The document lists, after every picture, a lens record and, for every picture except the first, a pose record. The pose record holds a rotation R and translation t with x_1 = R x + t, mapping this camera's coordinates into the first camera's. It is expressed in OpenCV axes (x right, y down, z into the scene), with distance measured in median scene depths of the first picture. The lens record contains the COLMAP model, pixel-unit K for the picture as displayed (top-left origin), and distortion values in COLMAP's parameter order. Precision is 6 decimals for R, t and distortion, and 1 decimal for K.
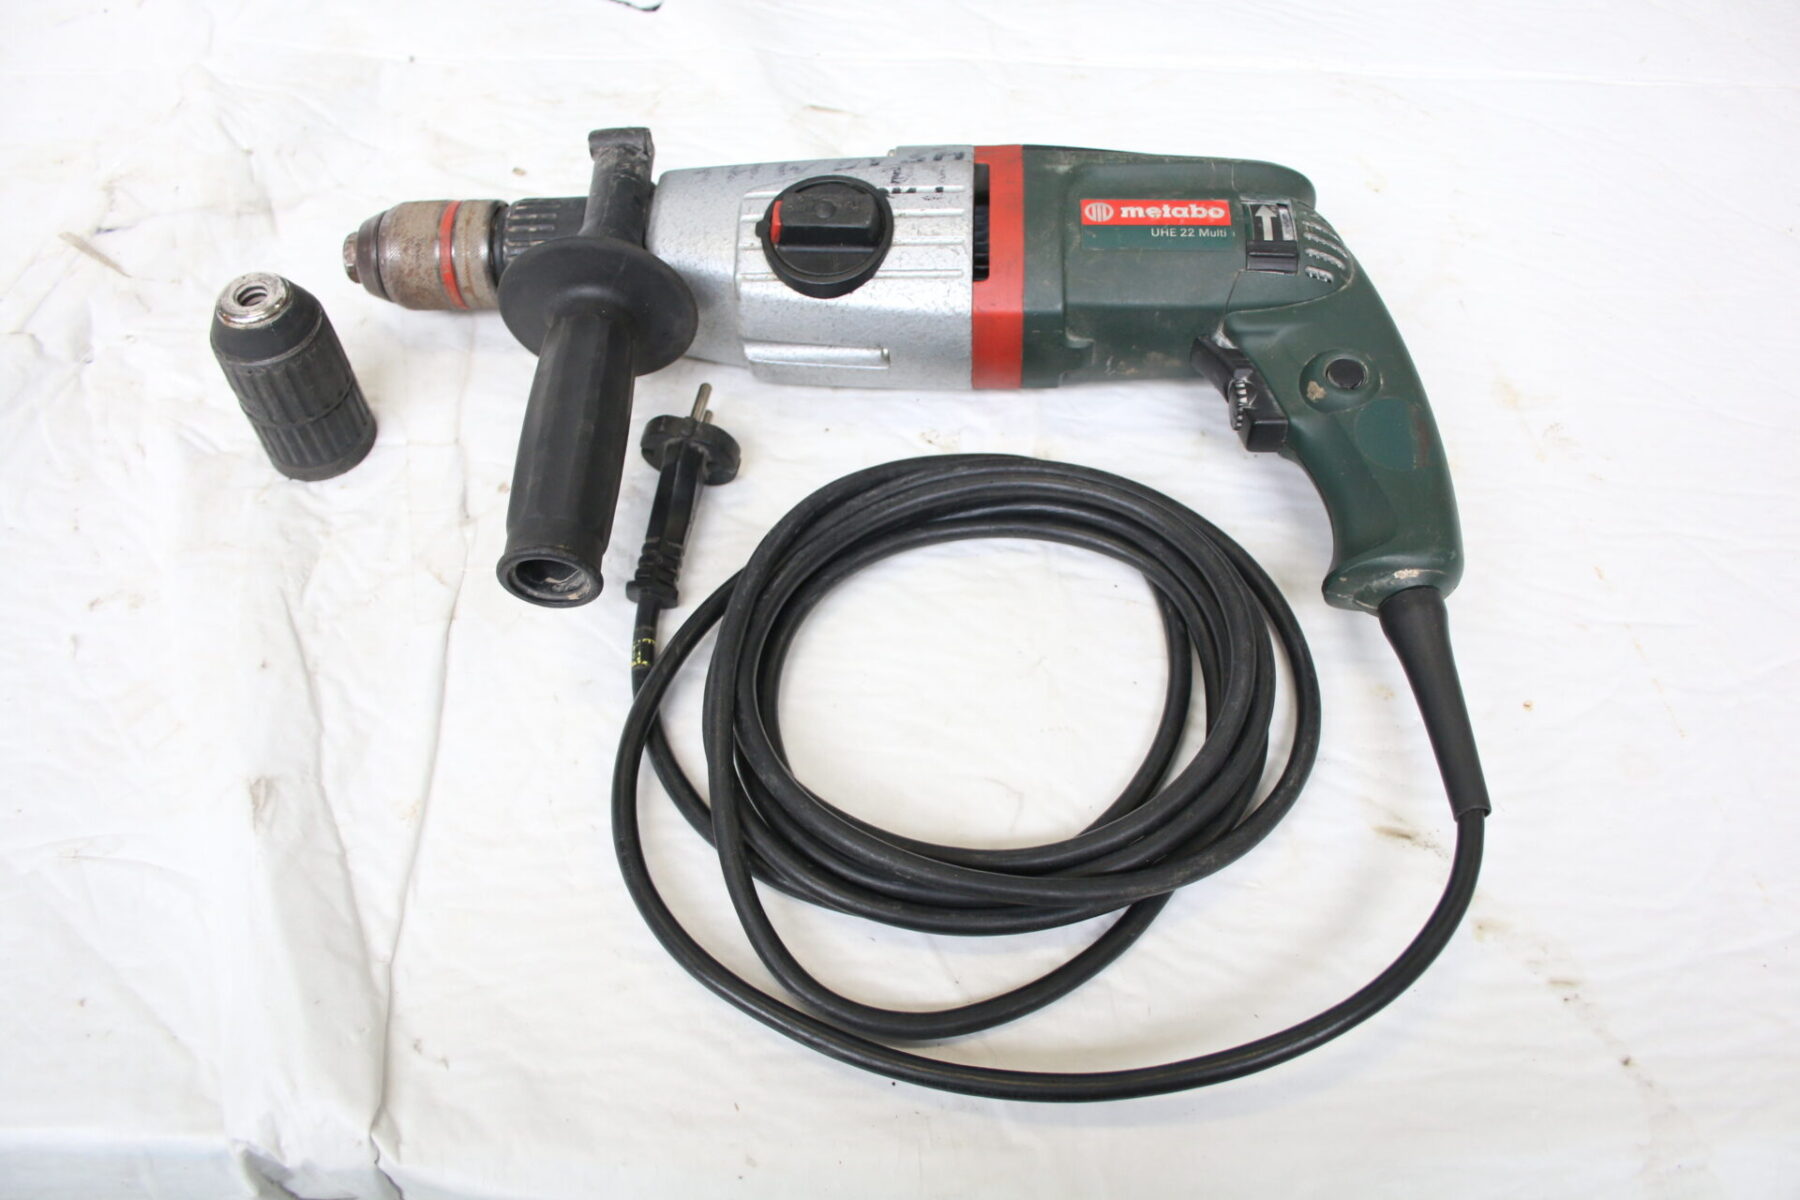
lens RADIAL K [[1498.6, 0, 900.0], [0, 1498.6, 600.0], [0, 0, 1]] dist [-0.180743, 0.151412]
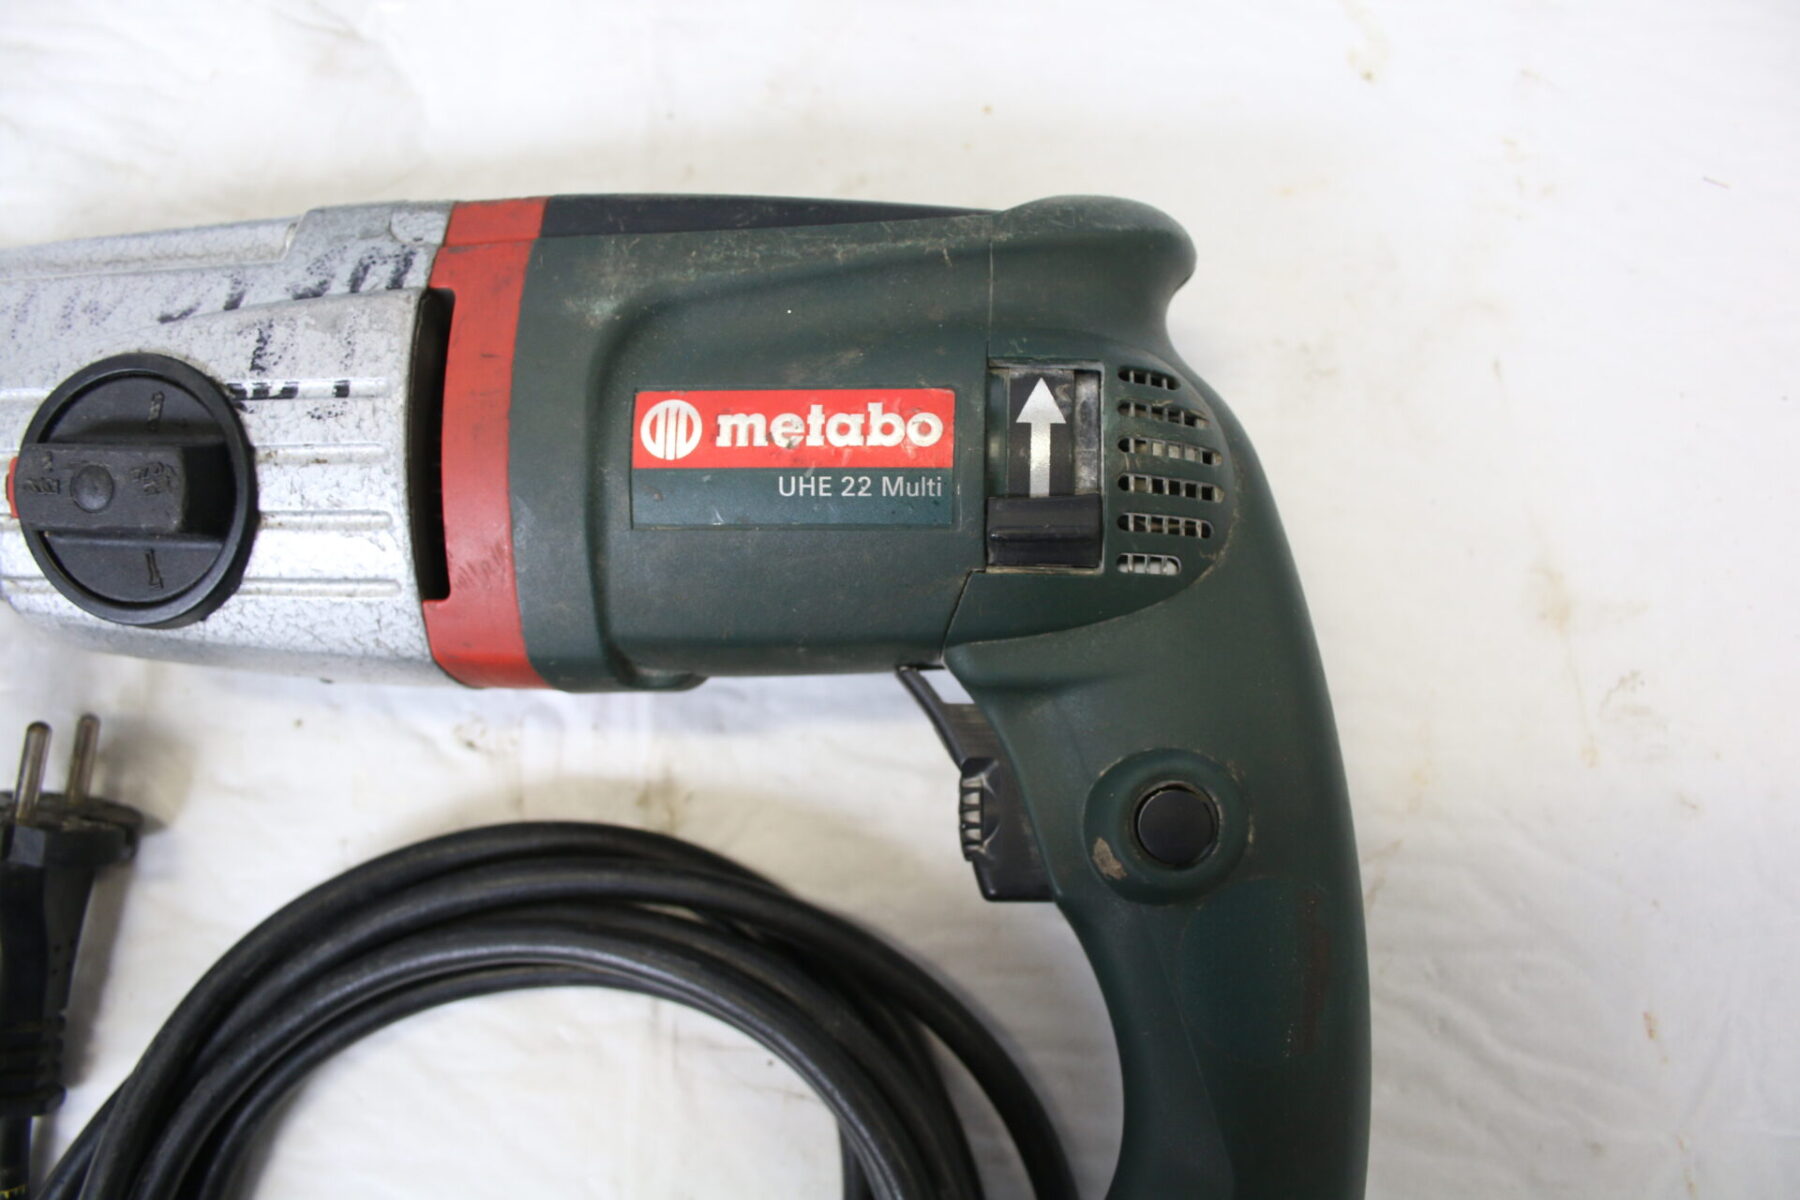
lens RADIAL K [[1498.6, 0, 900.0], [0, 1498.6, 600.0], [0, 0, 1]] dist [-0.180743, 0.151412]
pose [[0.998116, -0.019049, -0.058319, 0.232816], [0.041456, 0.910130, 0.412244, -0.404297], [0.045225, -0.413885, 0.909205, 0.559178]]
